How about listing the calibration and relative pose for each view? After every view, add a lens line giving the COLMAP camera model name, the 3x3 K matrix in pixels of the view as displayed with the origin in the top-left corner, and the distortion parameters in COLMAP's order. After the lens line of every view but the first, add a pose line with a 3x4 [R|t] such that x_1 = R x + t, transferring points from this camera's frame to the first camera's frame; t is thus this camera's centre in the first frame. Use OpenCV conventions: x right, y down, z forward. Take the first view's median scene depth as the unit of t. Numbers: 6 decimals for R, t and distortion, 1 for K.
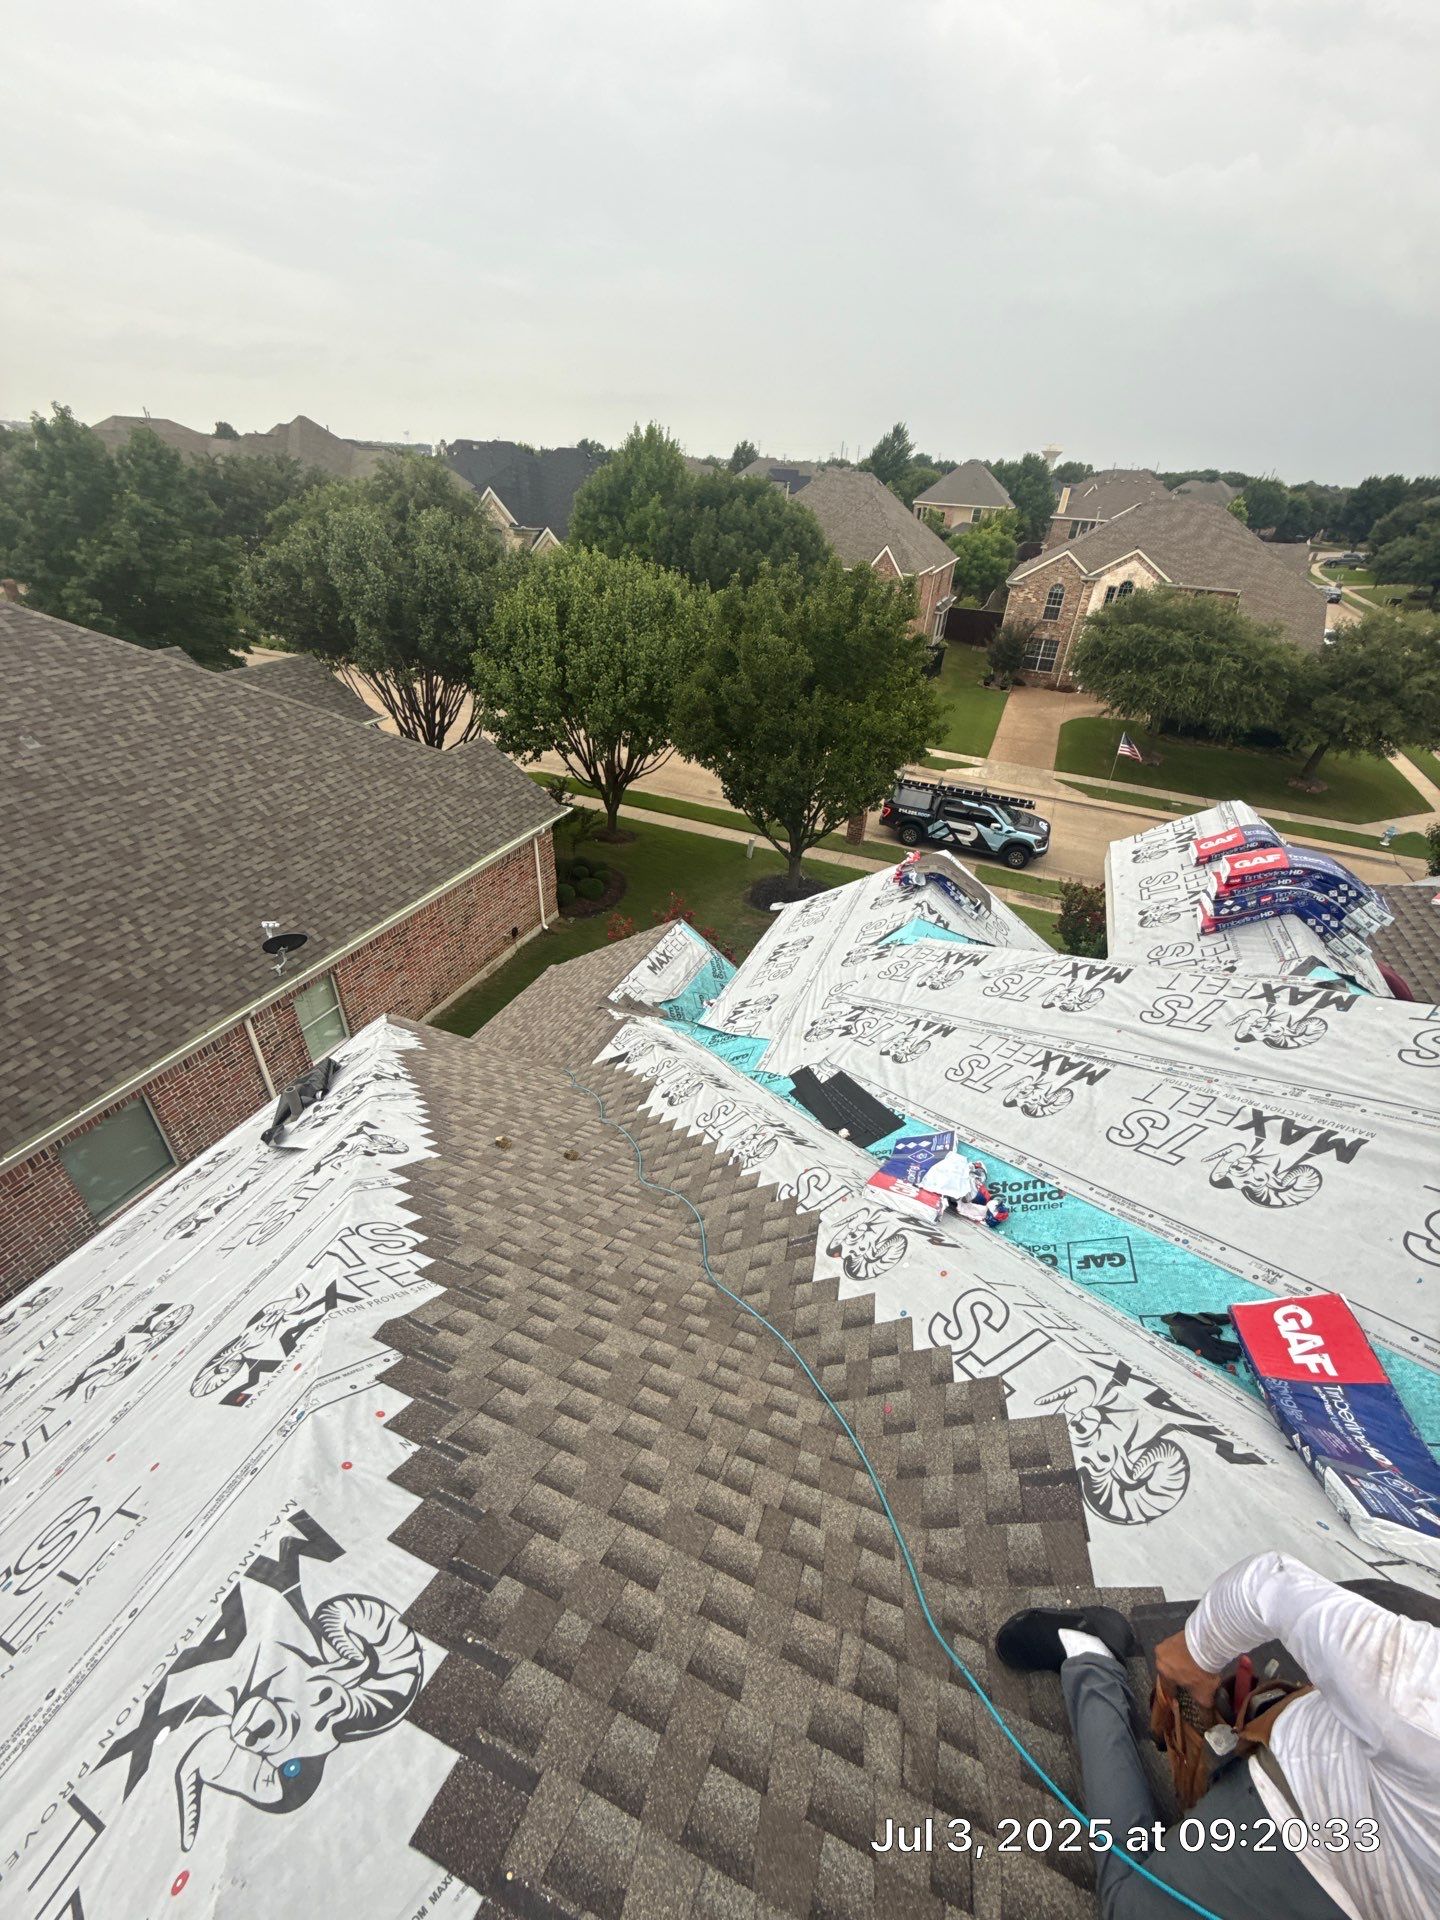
lens RADIAL K [[761.4, 0, 718.5], [0, 761.4, 962.8], [0, 0, 1]] dist [0.001346, -0.001134]
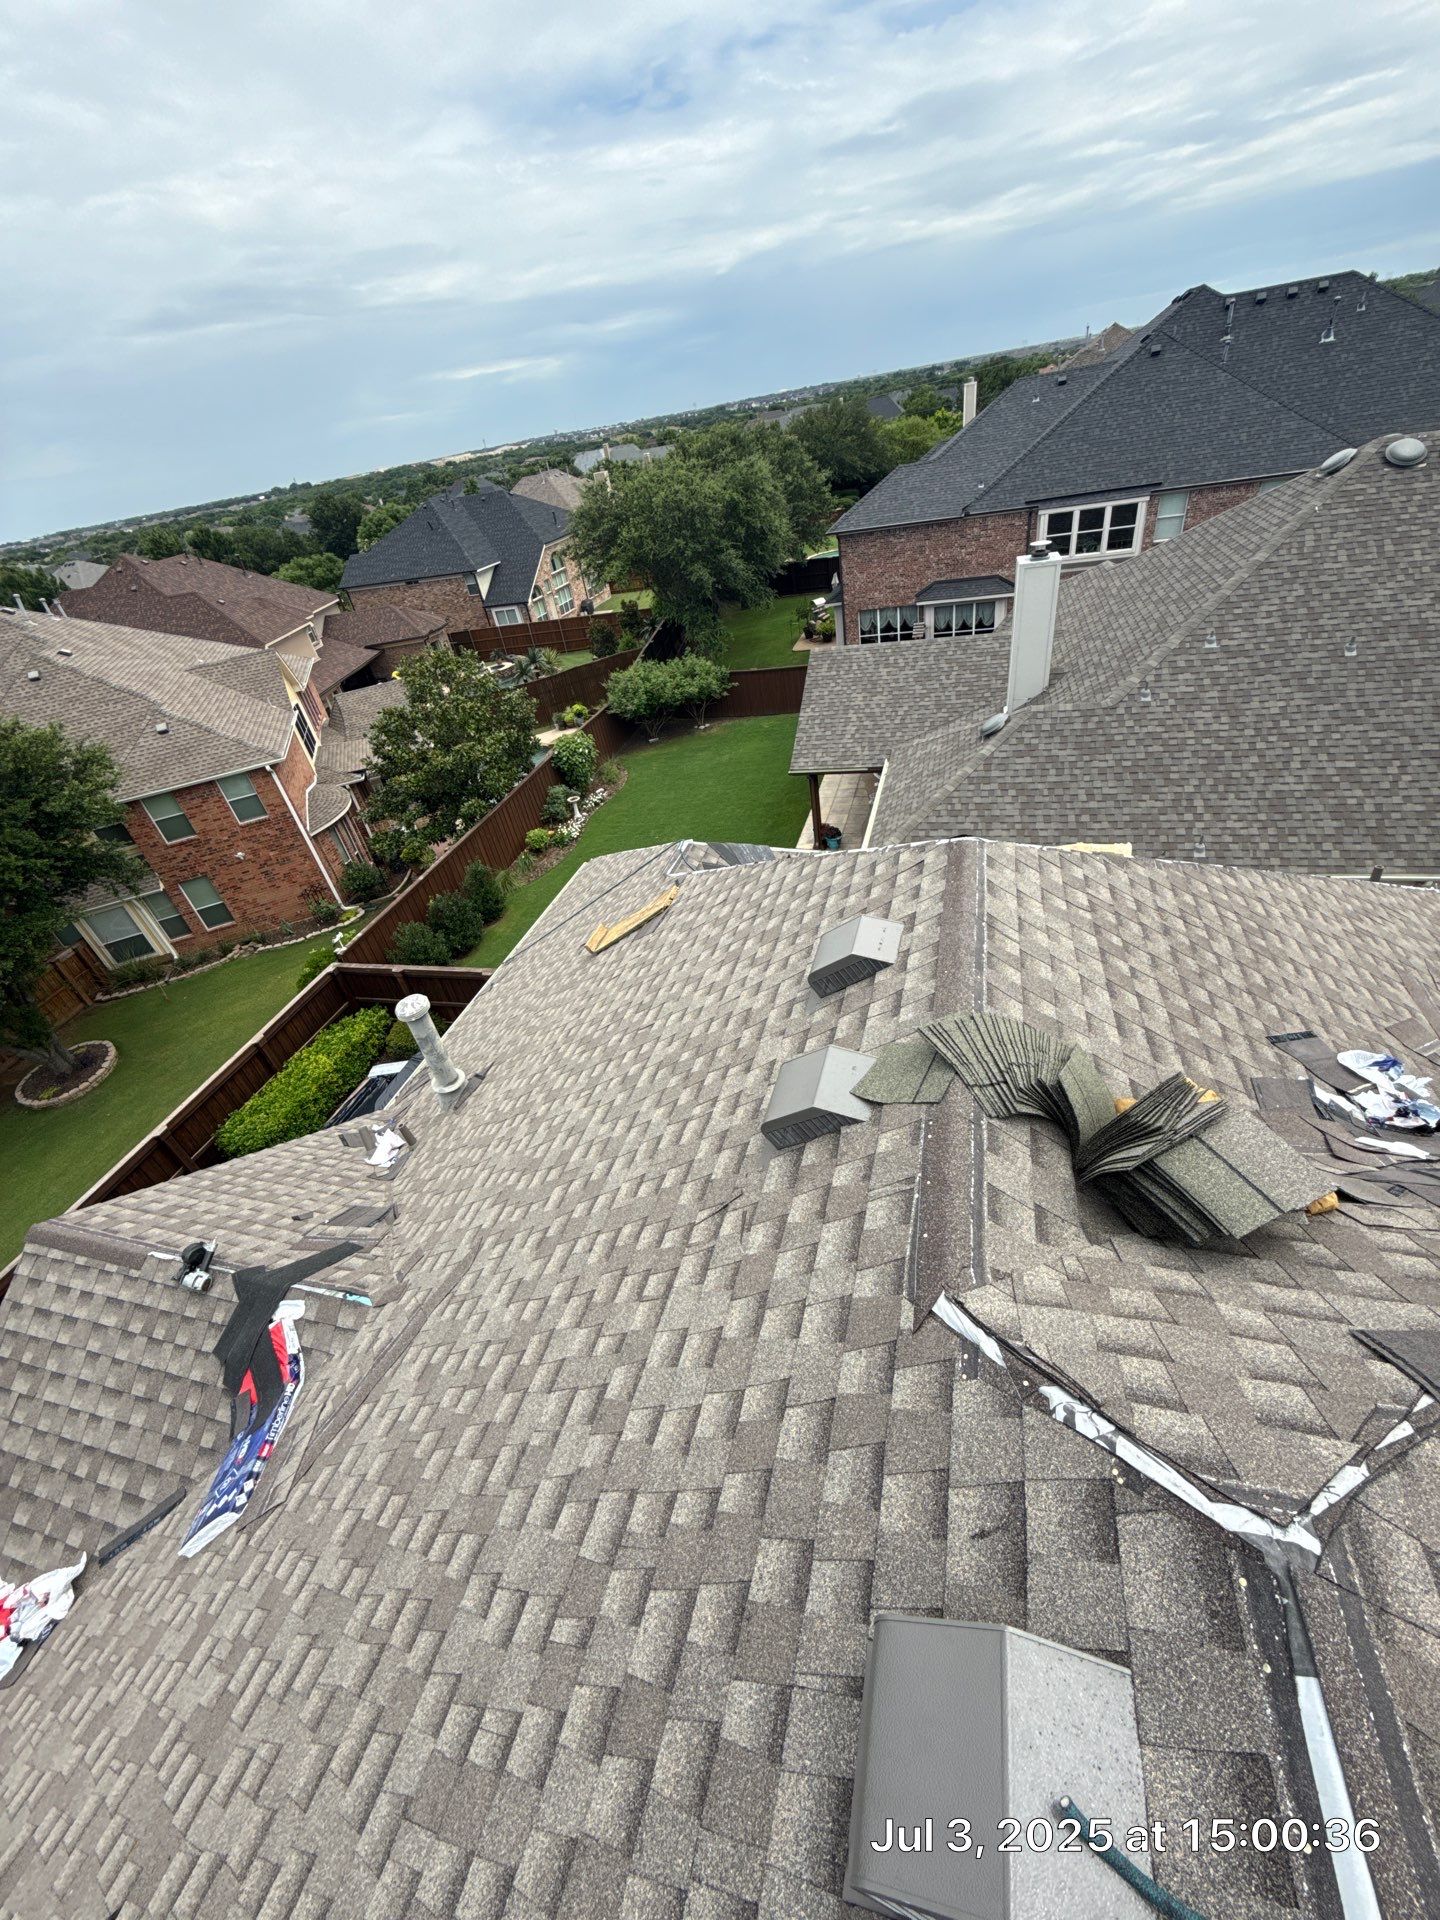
lens RADIAL K [[764.6, 0, 720.1], [0, 764.6, 961.5], [0, 0, 1]] dist [0.000339, -0.000582]
pose [[0.103790, 0.530602, -0.841243, 0.147377], [-0.406024, 0.794727, 0.451169, 0.045677], [0.907950, 0.294738, 0.297921, -0.109916]]
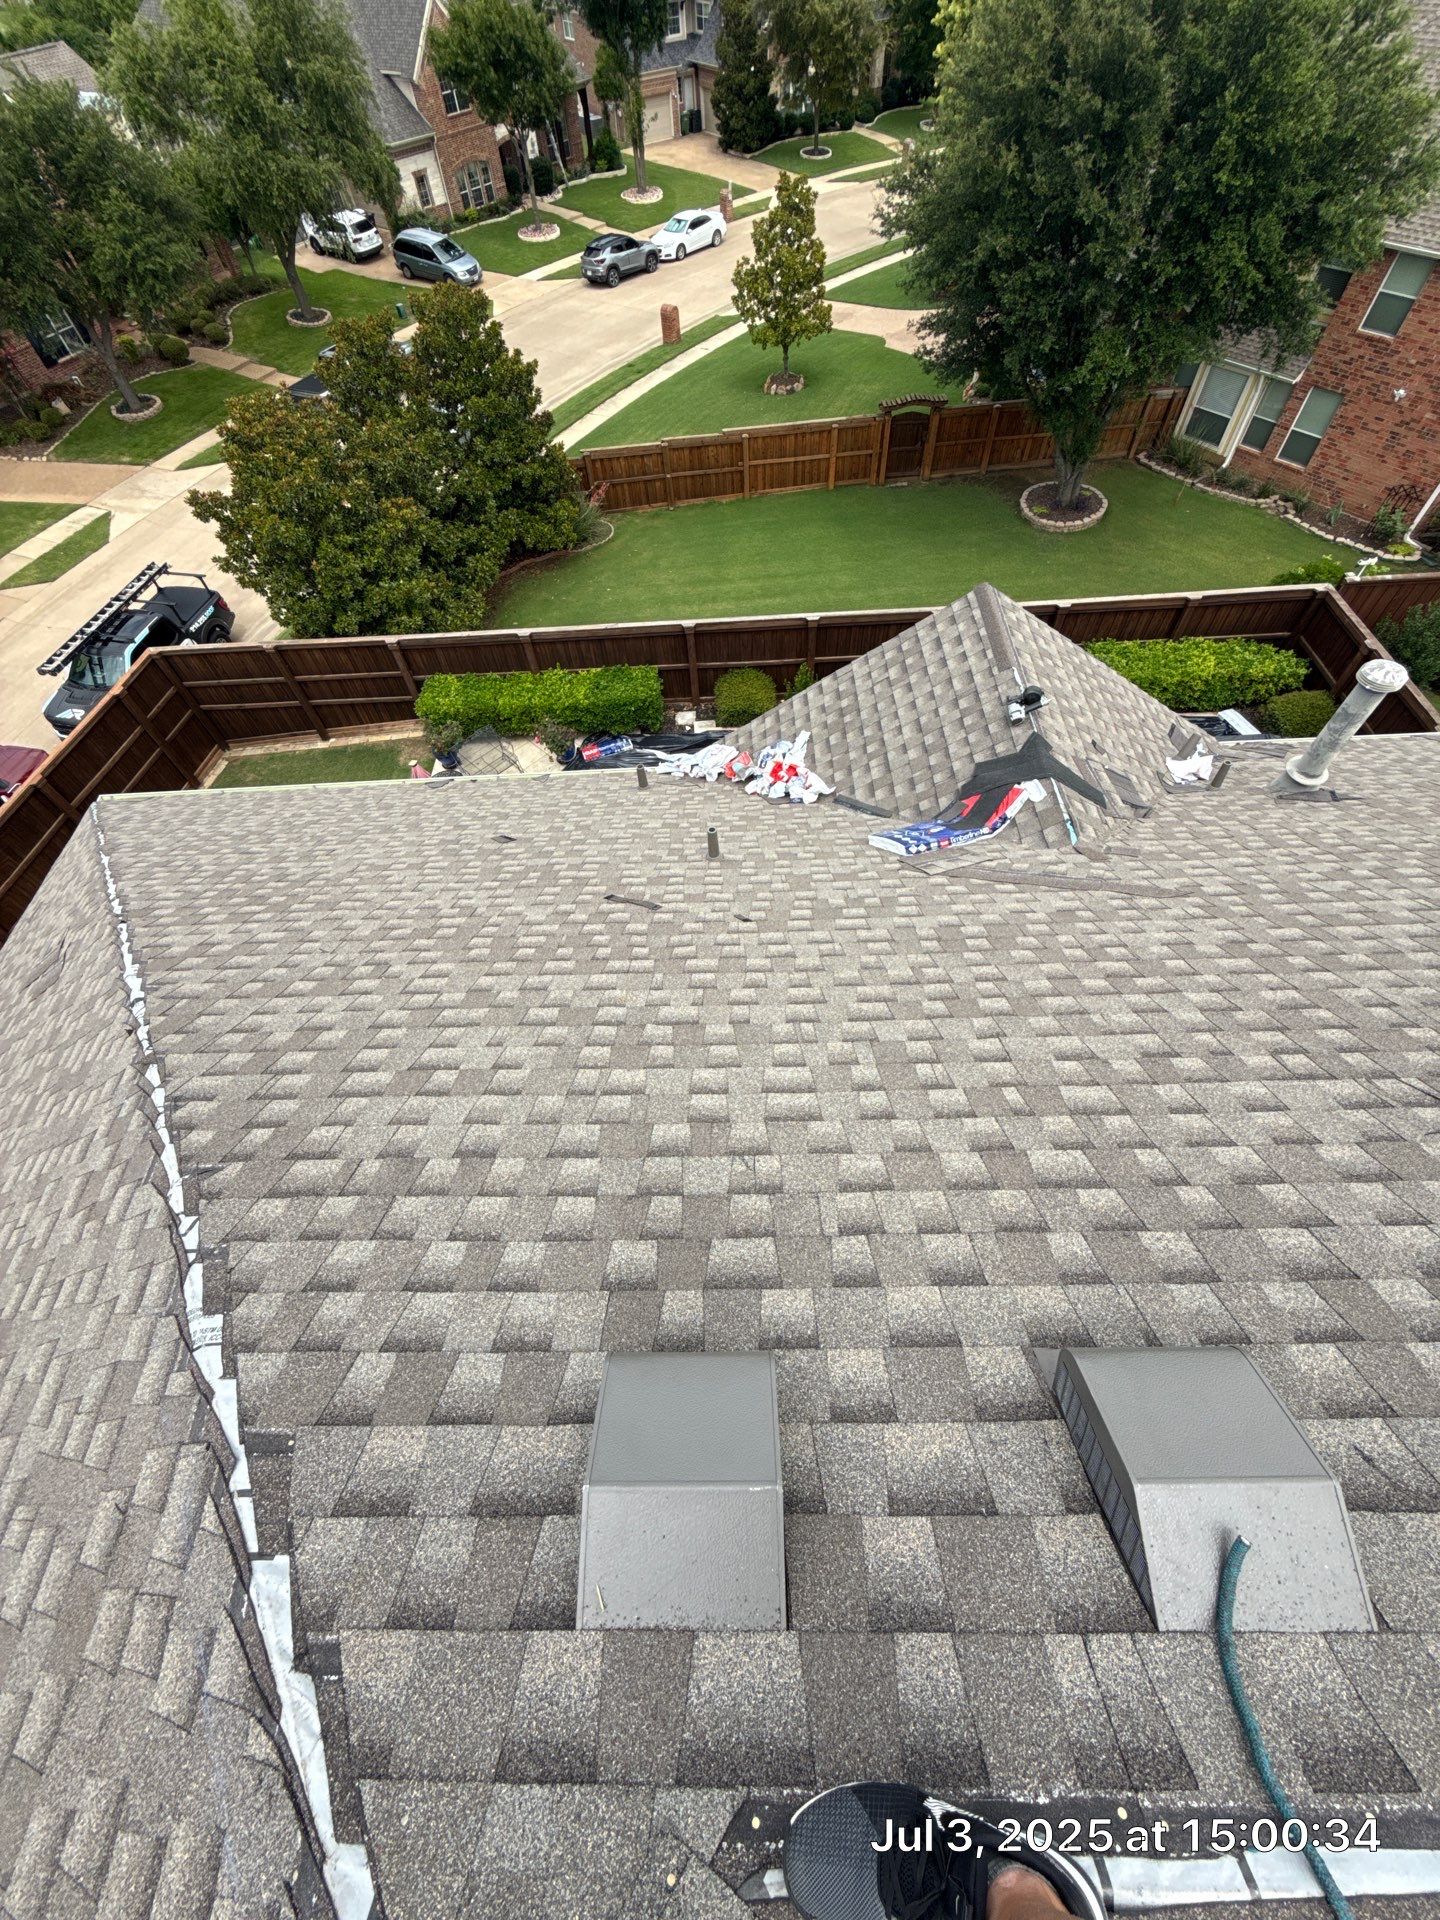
lens RADIAL K [[764.6, 0, 720.1], [0, 764.6, 961.5], [0, 0, 1]] dist [0.000339, -0.000582]
pose [[-0.922601, 0.322366, -0.211864, 0.169189], [-0.203887, 0.058735, 0.977231, 0.053946], [0.327470, 0.944791, 0.011538, -0.110697]]
